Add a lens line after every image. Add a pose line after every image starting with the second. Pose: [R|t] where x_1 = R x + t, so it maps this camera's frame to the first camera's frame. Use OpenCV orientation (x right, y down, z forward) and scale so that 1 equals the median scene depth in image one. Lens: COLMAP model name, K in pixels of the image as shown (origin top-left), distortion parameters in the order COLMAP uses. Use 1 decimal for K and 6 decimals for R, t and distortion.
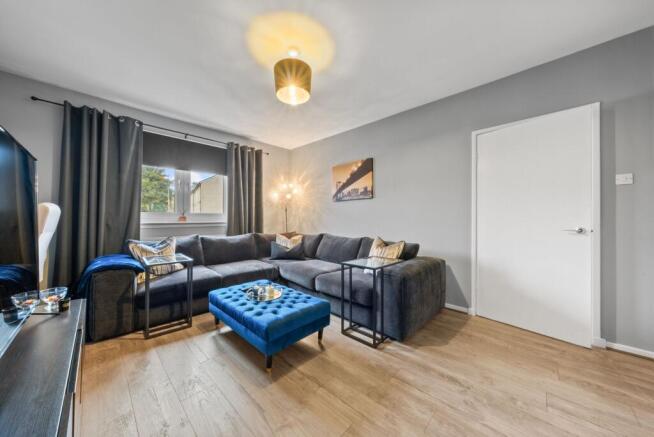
lens RADIAL K [[224.8, 0, 326.9], [0, 224.8, 217.0], [0, 0, 1]] dist [-0.002955, 0.000194]
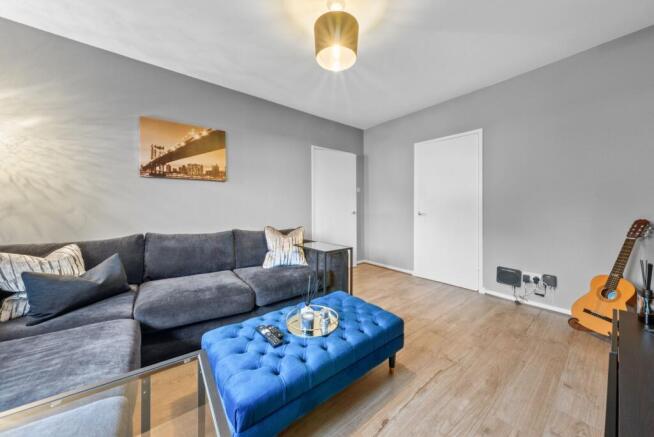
lens RADIAL K [[224.8, 0, 333.2], [0, 224.8, 206.2], [0, 0, 1]] dist [-0.002955, 0.000194]
pose [[0.131537, 0.002039, 0.991309, -0.563441], [-0.010427, 0.999945, -0.000674, 0.001826], [-0.991256, -0.010248, 0.131551, 0.519976]]
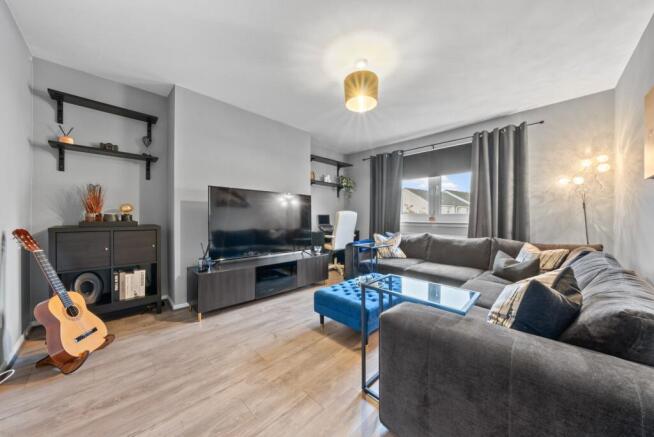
lens RADIAL K [[224.8, 0, 328.3], [0, 224.8, 219.9], [0, 0, 1]] dist [-0.002955, 0.000194]
pose [[-0.020025, 0.009893, -0.999751, 0.527588], [-0.003567, 0.999944, 0.009966, 0.002868], [0.999793, 0.003766, -0.019989, 0.490678]]
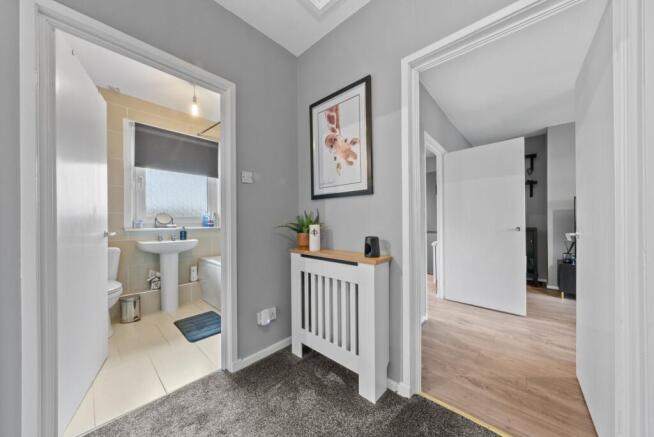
lens RADIAL K [[224.8, 0, 325.4], [0, 224.8, 221.1], [0, 0, 1]] dist [-0.002955, 0.000194]
pose [[-0.999749, 0.002076, -0.022302, 0.843755], [0.002382, 0.999903, -0.013692, 0.008672], [0.022271, -0.013742, -0.999658, 0.981593]]
